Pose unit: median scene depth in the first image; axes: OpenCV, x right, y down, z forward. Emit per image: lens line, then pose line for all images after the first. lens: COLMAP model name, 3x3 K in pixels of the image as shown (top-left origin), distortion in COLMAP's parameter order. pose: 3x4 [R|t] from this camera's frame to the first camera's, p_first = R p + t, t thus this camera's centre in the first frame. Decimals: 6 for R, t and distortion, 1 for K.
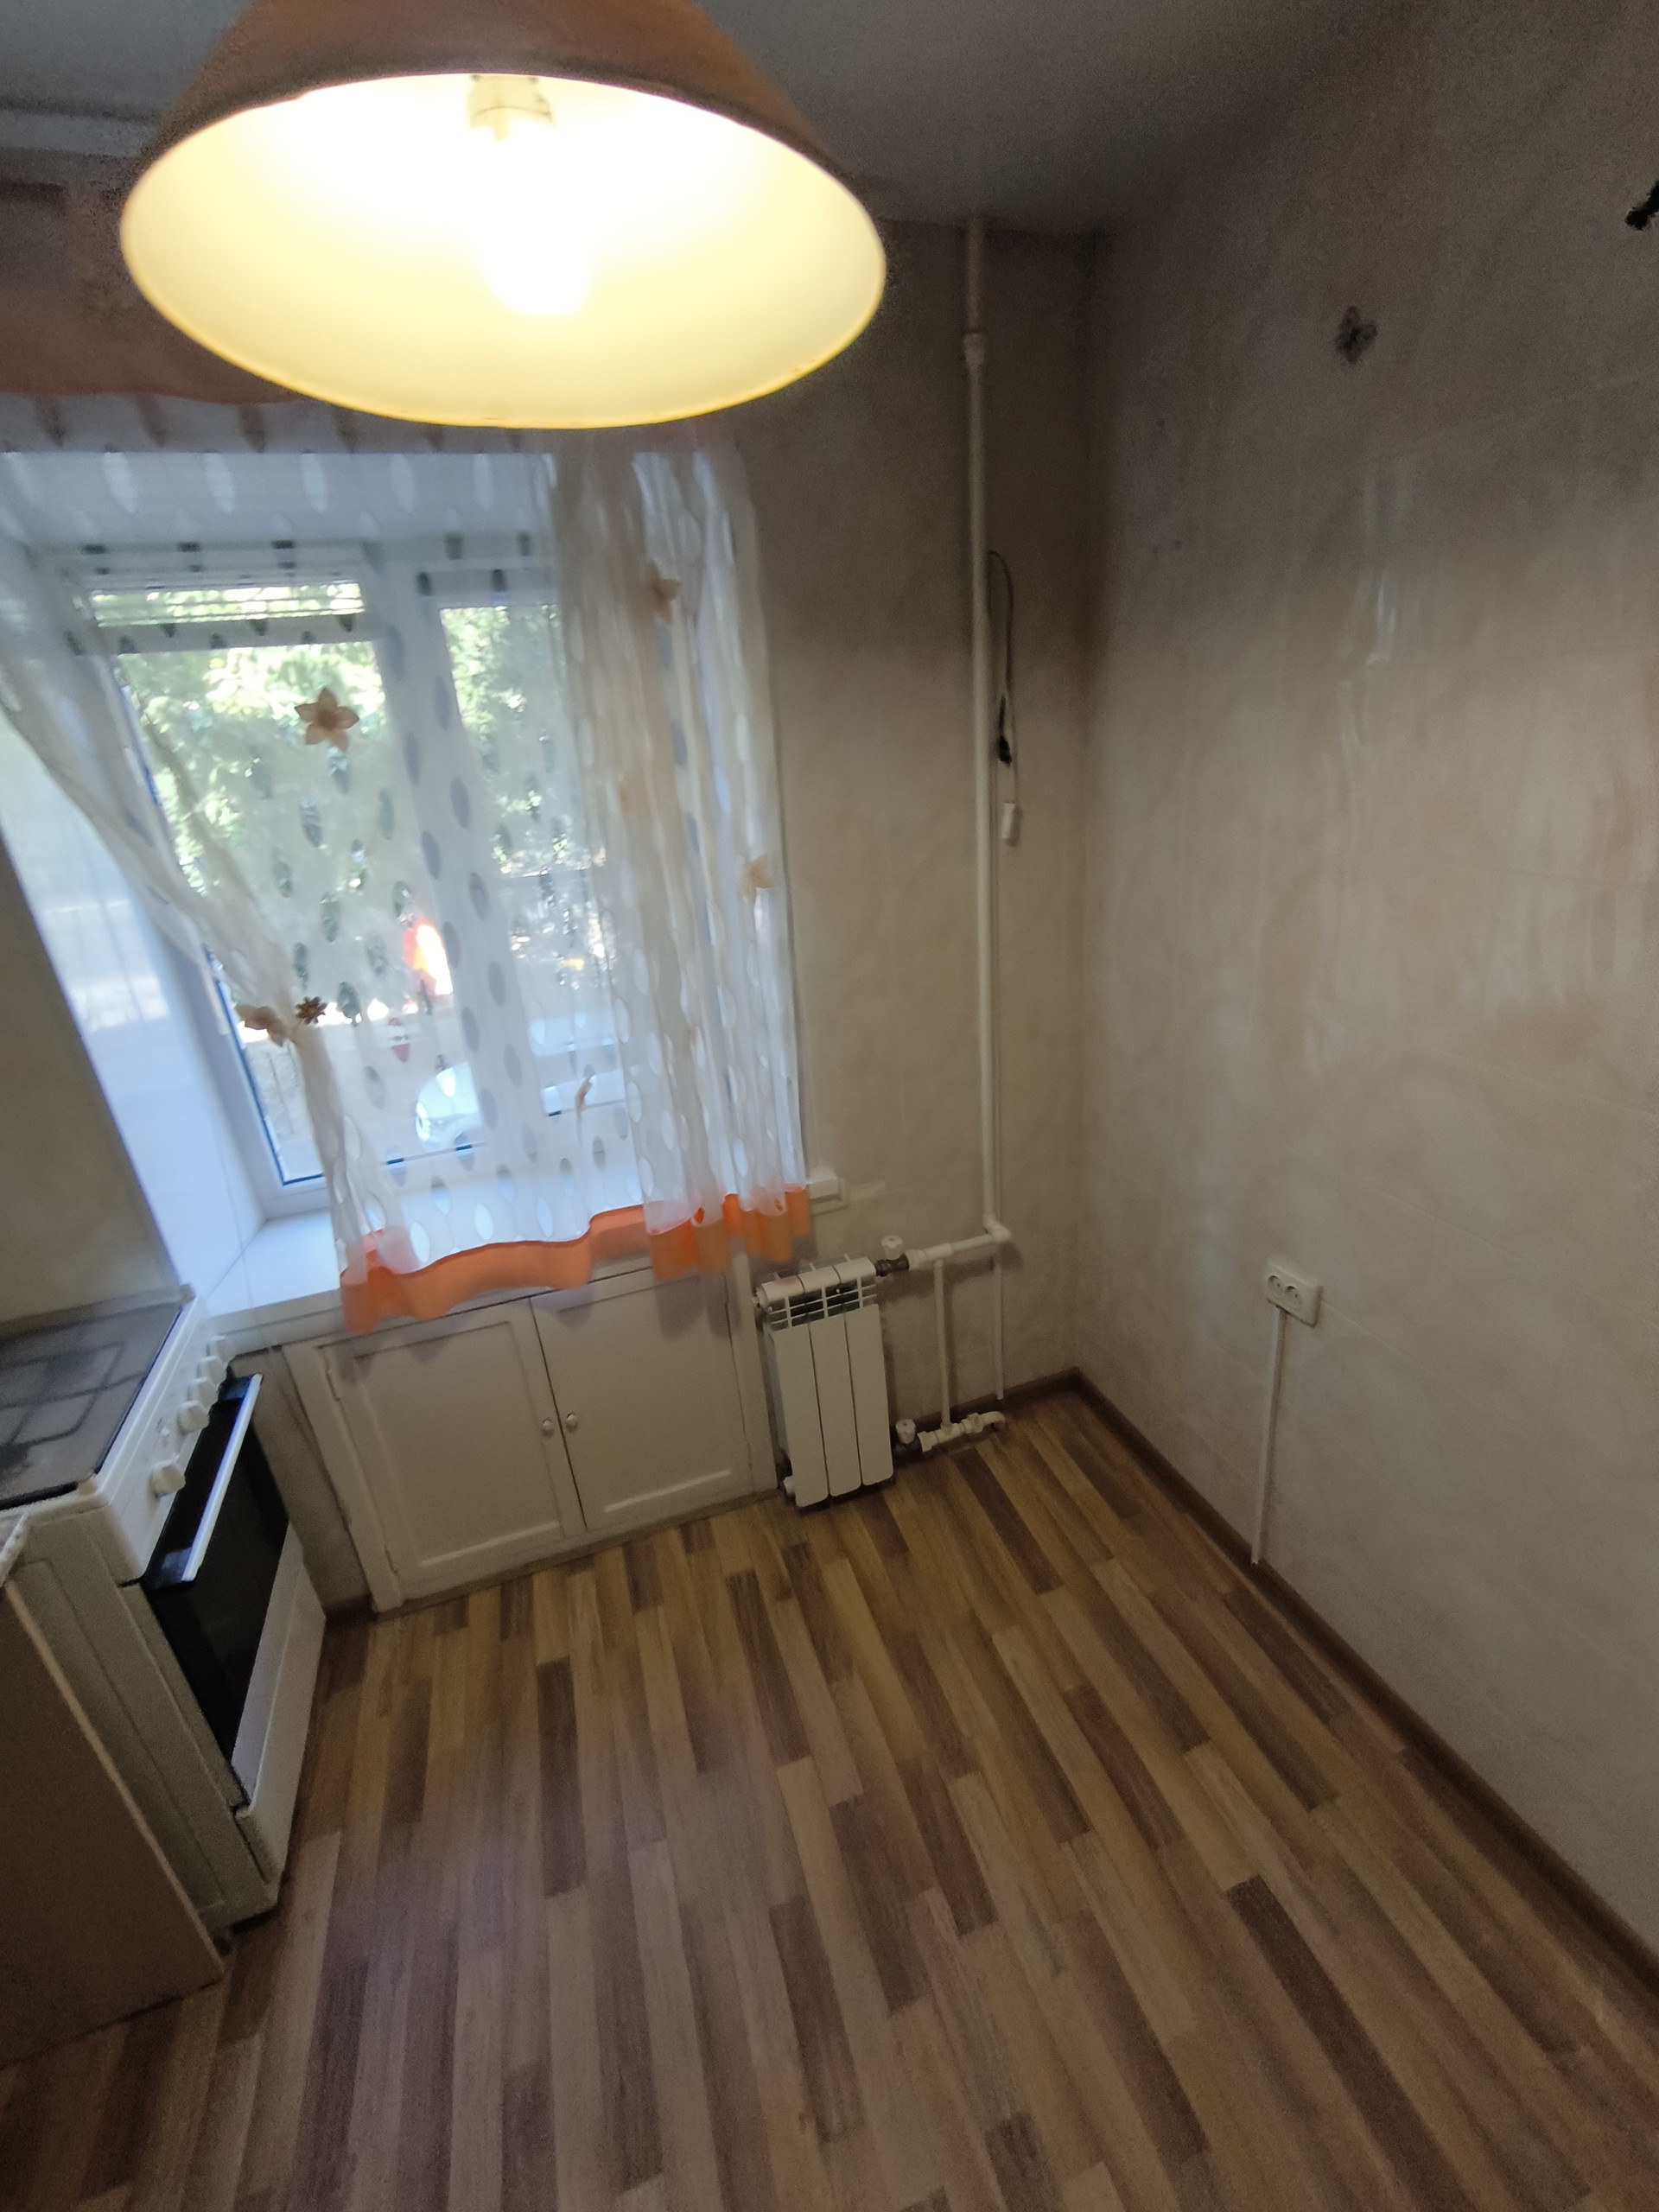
lens RADIAL K [[945.0, 0, 835.8], [0, 945.0, 1112.4], [0, 0, 1]] dist [-0.012172, 0.007094]
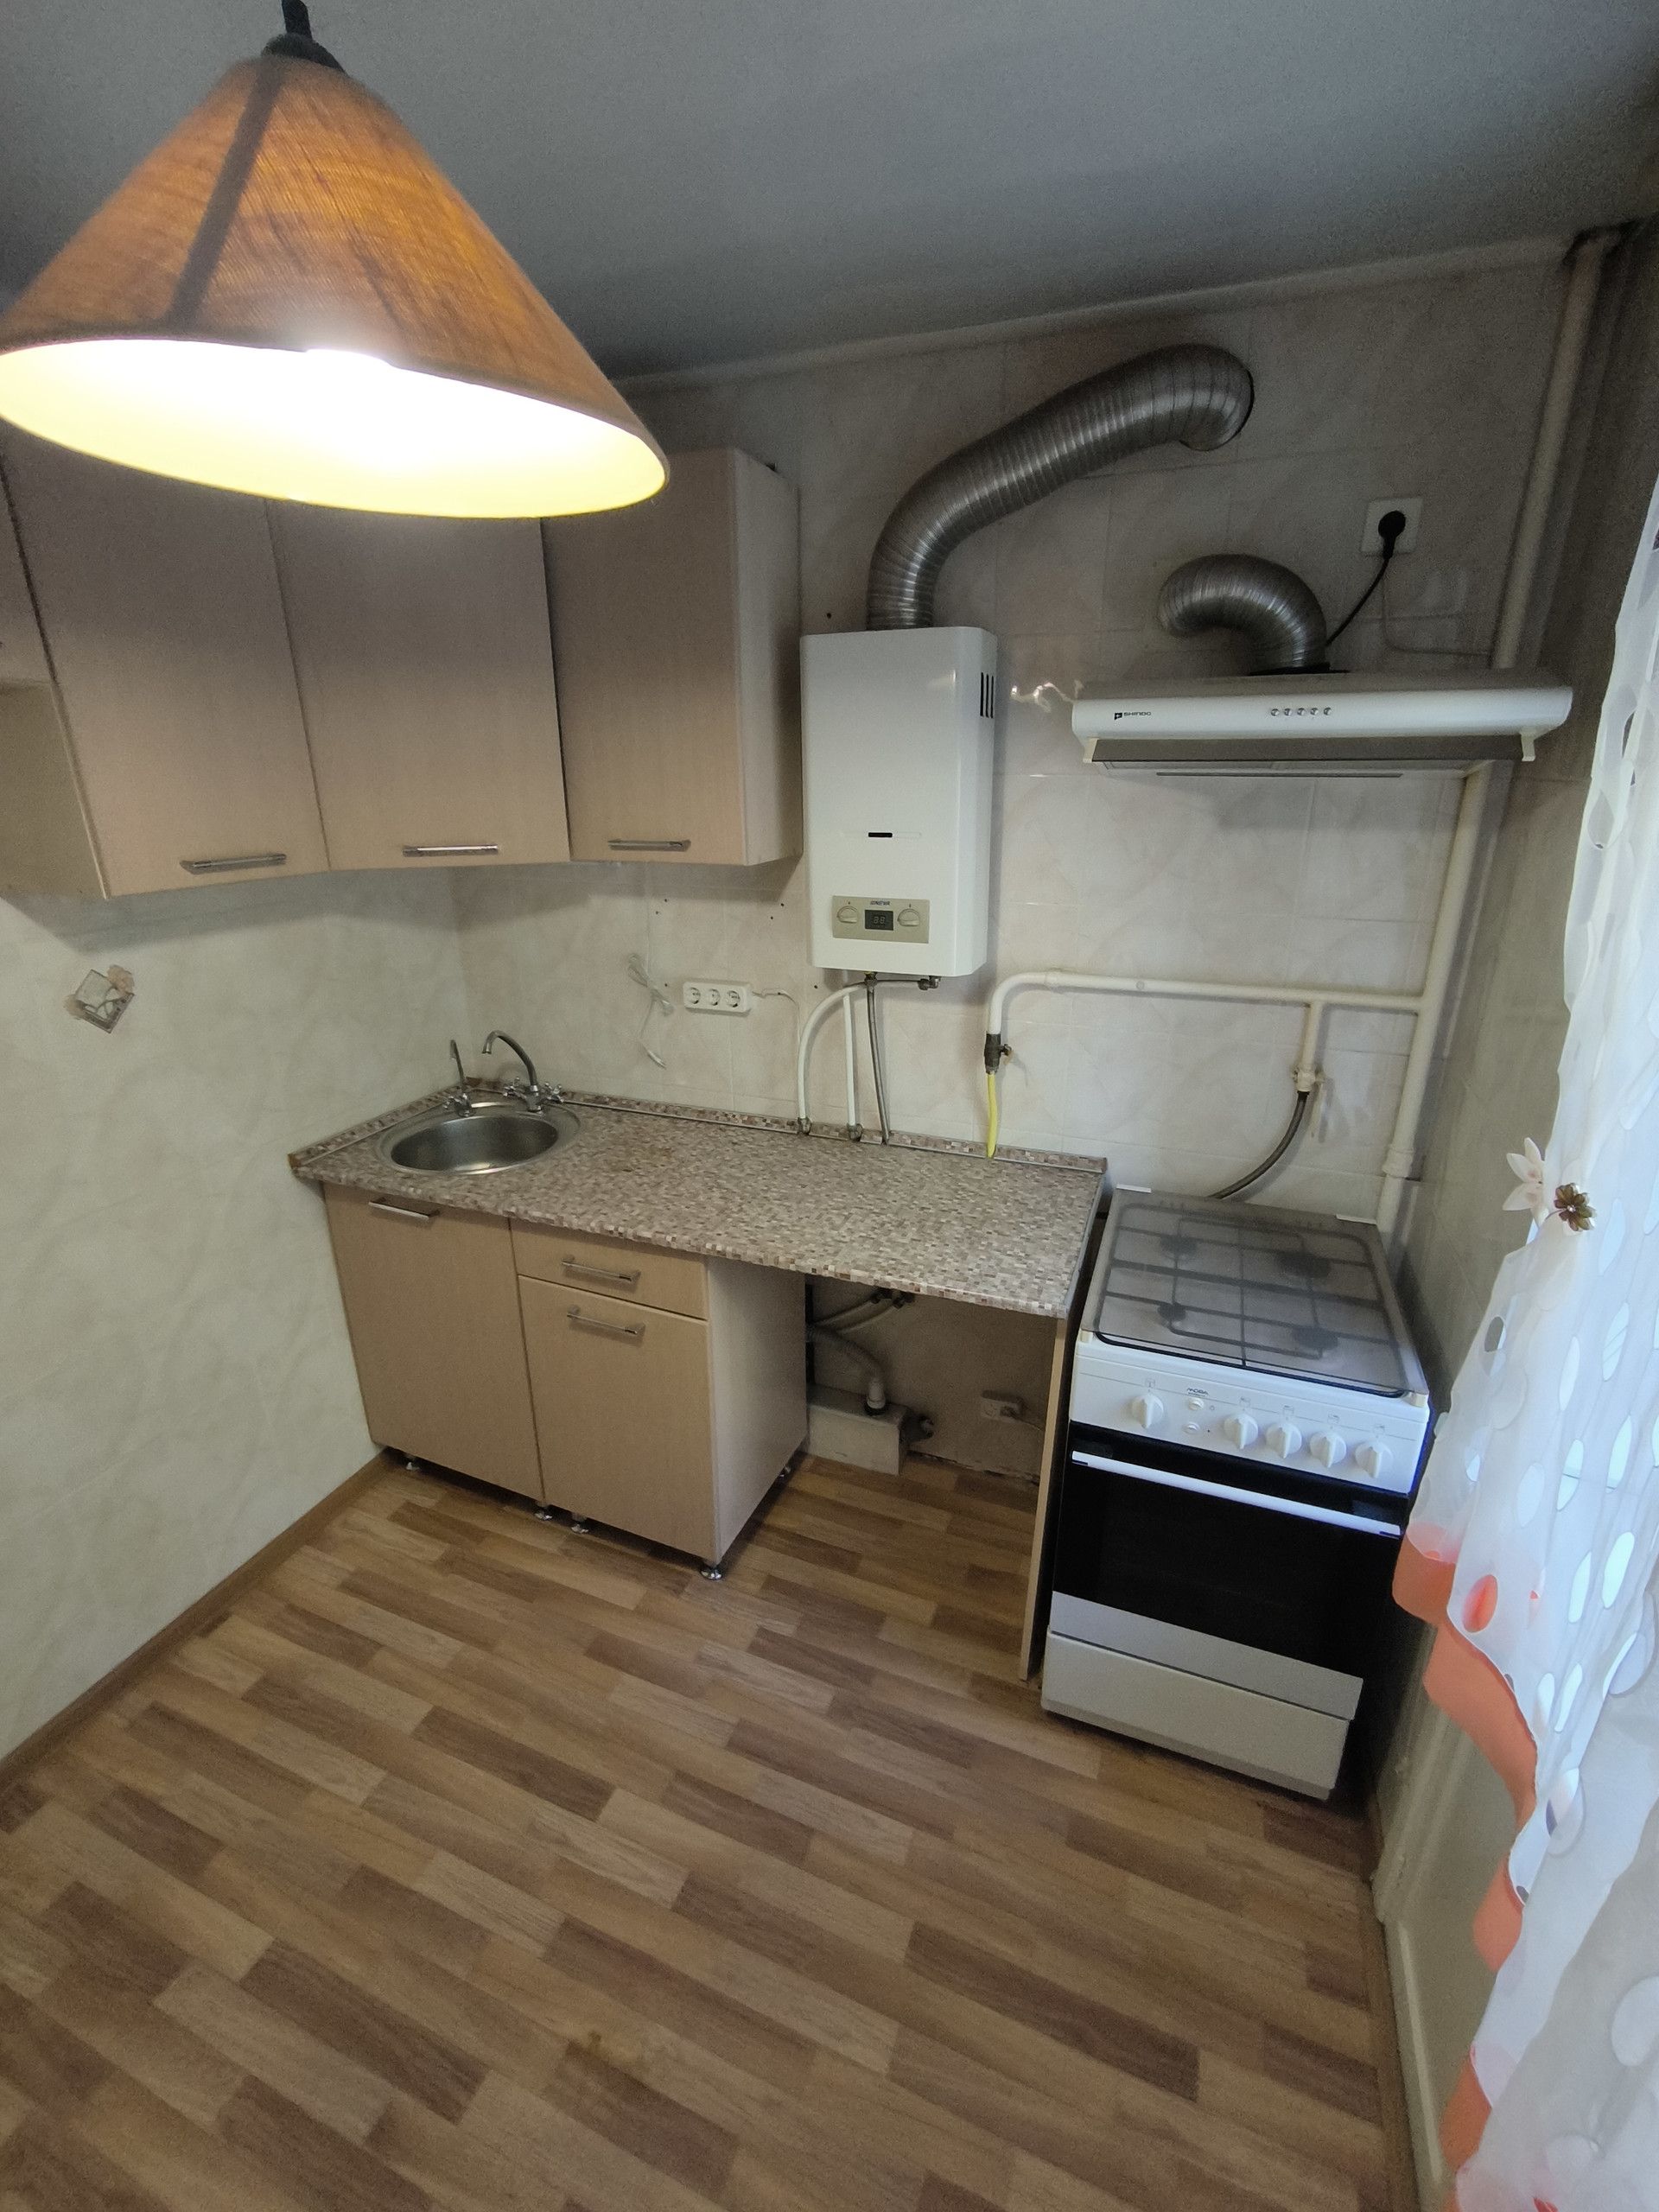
lens RADIAL K [[945.0, 0, 845.3], [0, 945.0, 1103.2], [0, 0, 1]] dist [-0.012172, 0.007094]
pose [[-0.647263, 0.340354, -0.682063, 0.104550], [-0.241731, 0.756949, 0.607120, -0.339217], [0.722923, 0.557842, -0.407670, 0.711060]]
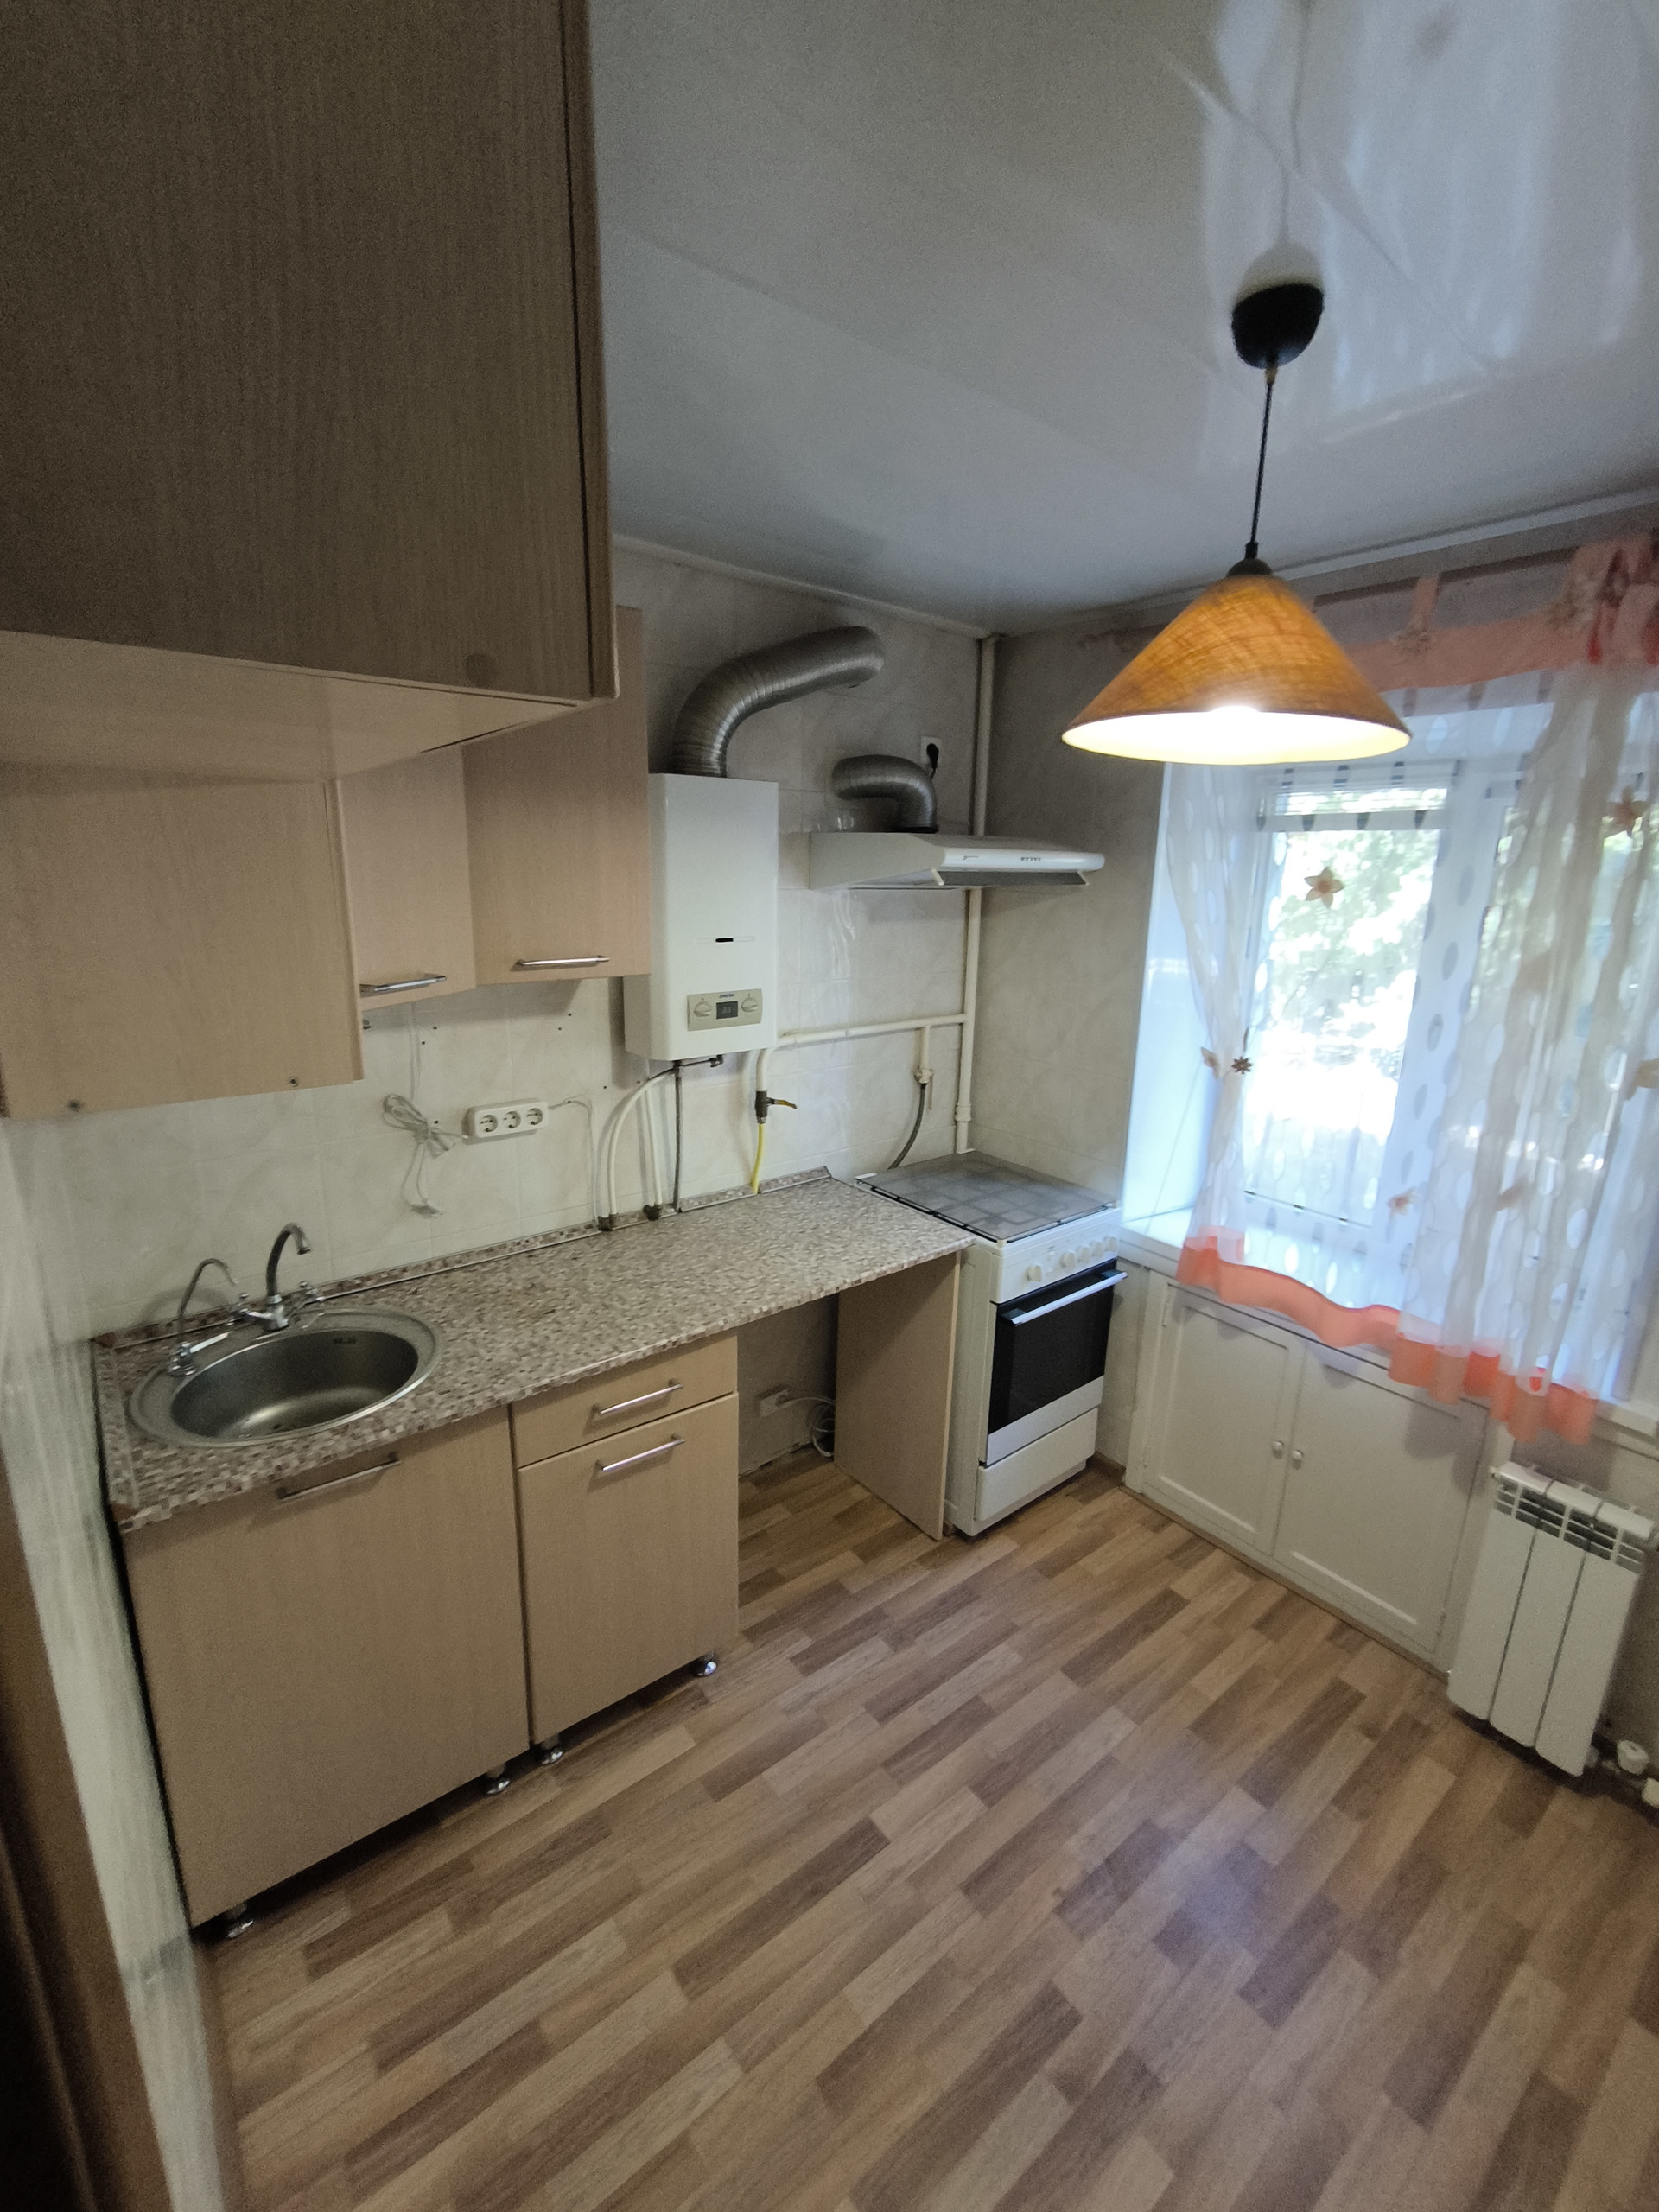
lens RADIAL K [[945.0, 0, 821.7], [0, 945.0, 1114.6], [0, 0, 1]] dist [-0.012172, 0.007094]
pose [[0.319894, 0.323733, -0.890429, 0.478034], [-0.408496, 0.895101, 0.178676, -0.026590], [0.854868, 0.306579, 0.418582, -0.144546]]
